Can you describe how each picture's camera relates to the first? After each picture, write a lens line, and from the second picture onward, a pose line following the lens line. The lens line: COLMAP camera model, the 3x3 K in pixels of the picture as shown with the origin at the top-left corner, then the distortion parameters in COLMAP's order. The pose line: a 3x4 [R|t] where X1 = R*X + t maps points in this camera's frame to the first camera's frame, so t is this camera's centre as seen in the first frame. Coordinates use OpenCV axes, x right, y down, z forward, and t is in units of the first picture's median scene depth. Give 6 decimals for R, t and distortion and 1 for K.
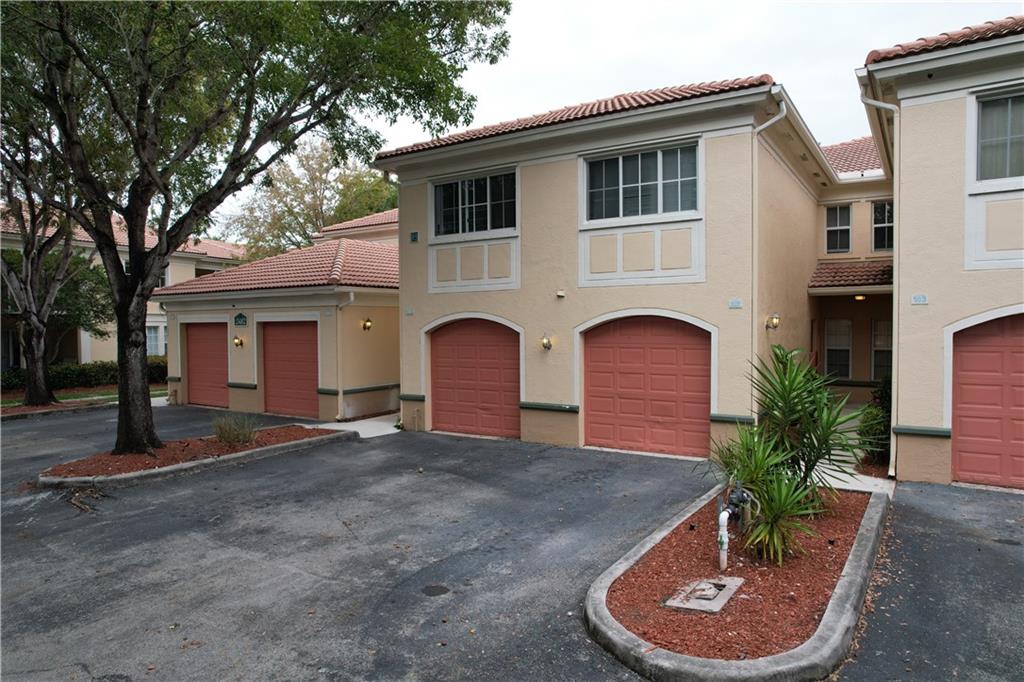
lens RADIAL K [[648.3, 0, 512.0], [0, 648.3, 341.0], [0, 0, 1]] dist [-0.001406, -0.000013]
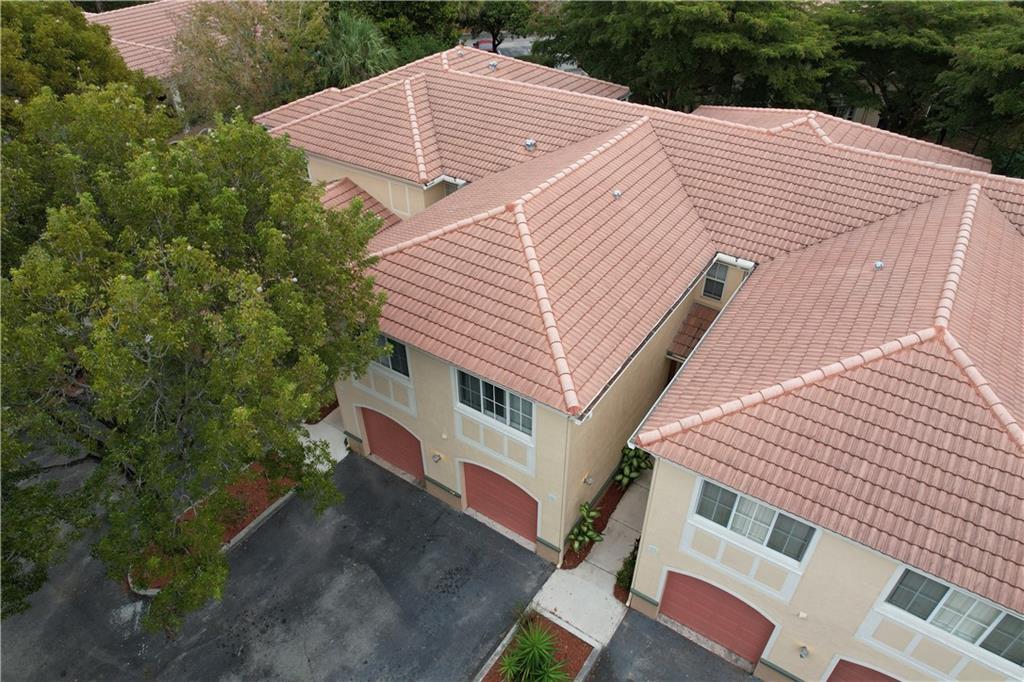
lens RADIAL K [[648.3, 0, 512.0], [0, 648.3, 341.0], [0, 0, 1]] dist [-0.001406, -0.000013]
pose [[0.999817, 0.009915, -0.016358, 0.242886], [0.001728, 0.804844, 0.593483, -1.075816], [0.019050, -0.593403, 0.804680, 0.019576]]
